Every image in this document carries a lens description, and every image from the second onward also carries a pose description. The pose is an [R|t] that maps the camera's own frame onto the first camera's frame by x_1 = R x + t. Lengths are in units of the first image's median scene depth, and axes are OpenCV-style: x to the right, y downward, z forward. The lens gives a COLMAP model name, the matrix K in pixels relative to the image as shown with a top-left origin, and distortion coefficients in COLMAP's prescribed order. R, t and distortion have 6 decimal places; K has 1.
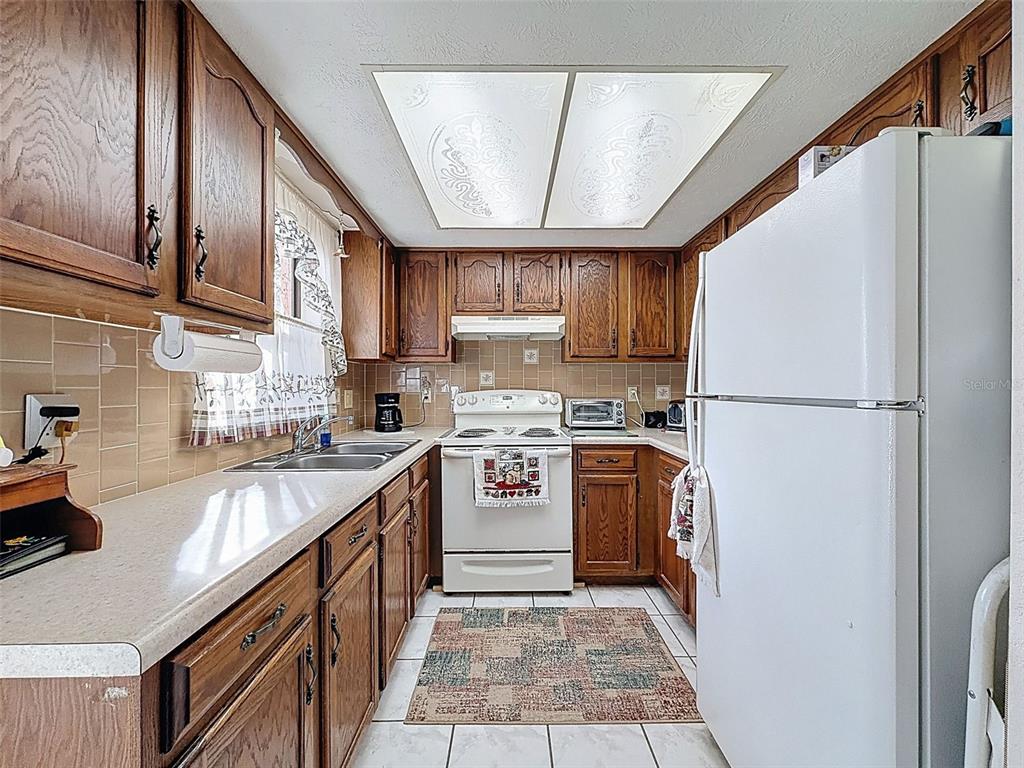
lens RADIAL K [[411.3, 0, 512.0], [0, 411.3, 386.3], [0, 0, 1]] dist [-0.000865, -0.000139]
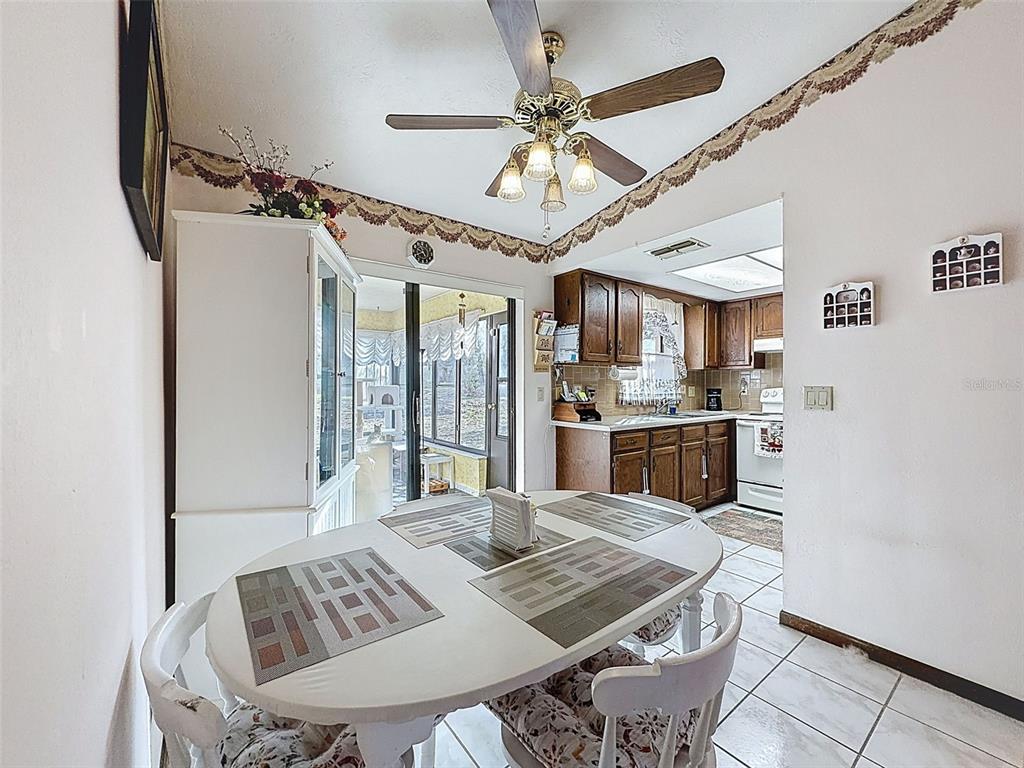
lens RADIAL K [[414.1, 0, 512.5], [0, 414.1, 389.0], [0, 0, 1]] dist [-0.000842, -0.000066]
pose [[0.600540, 0.009138, -0.799542, 0.653450], [0.001006, 0.999925, 0.012184, -0.003193], [0.799594, -0.008121, 0.600486, -0.799983]]
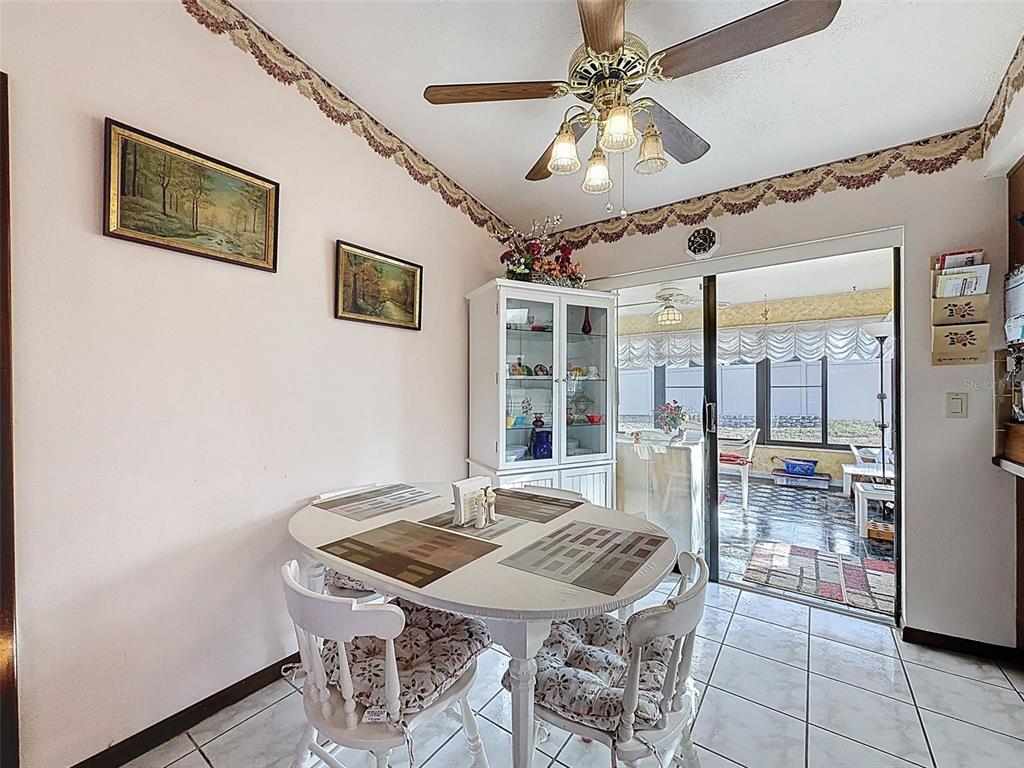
lens RADIAL K [[423.2, 0, 512.0], [0, 423.2, 384.0], [0, 0, 1]] dist [-0.001646, -0.000253]
pose [[-0.604202, -0.001772, -0.796829, 0.710369], [0.005740, 0.999962, -0.006576, -0.007317], [0.796811, -0.008547, -0.604169, -0.036196]]
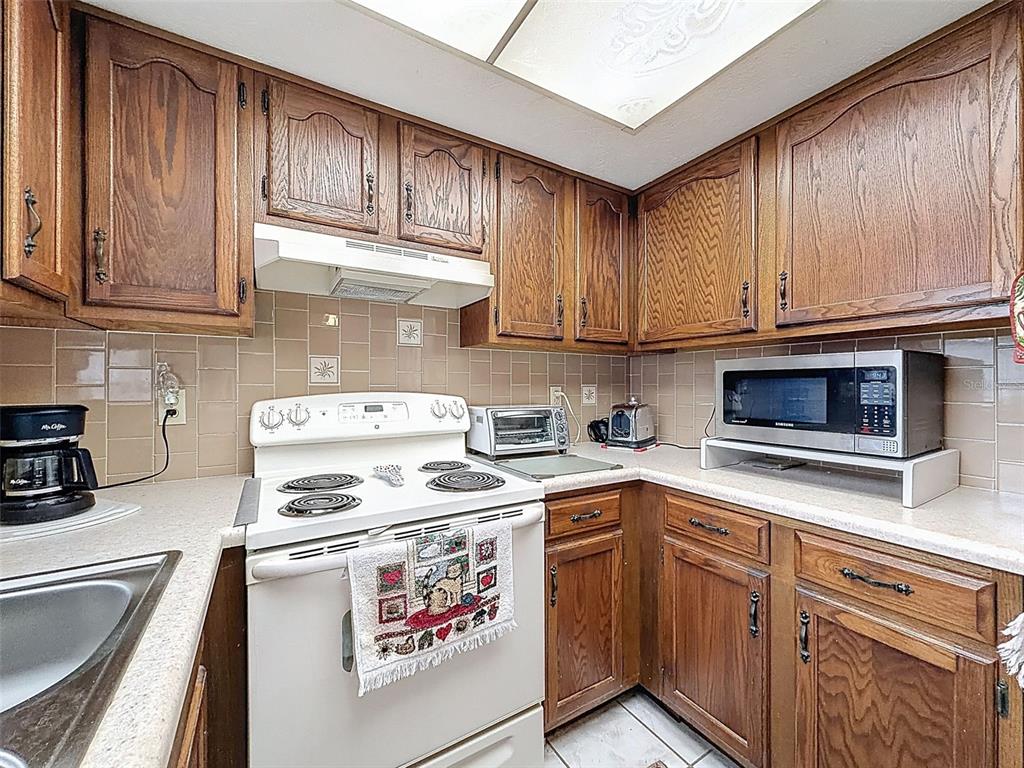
lens RADIAL K [[411.3, 0, 512.0], [0, 411.3, 386.3], [0, 0, 1]] dist [-0.000865, -0.000139]
pose [[0.858476, 0.000176, 0.512853, -0.156556], [-0.000616, 1.000000, 0.000689, -0.000541], [-0.512853, -0.000907, 0.858476, 0.569868]]
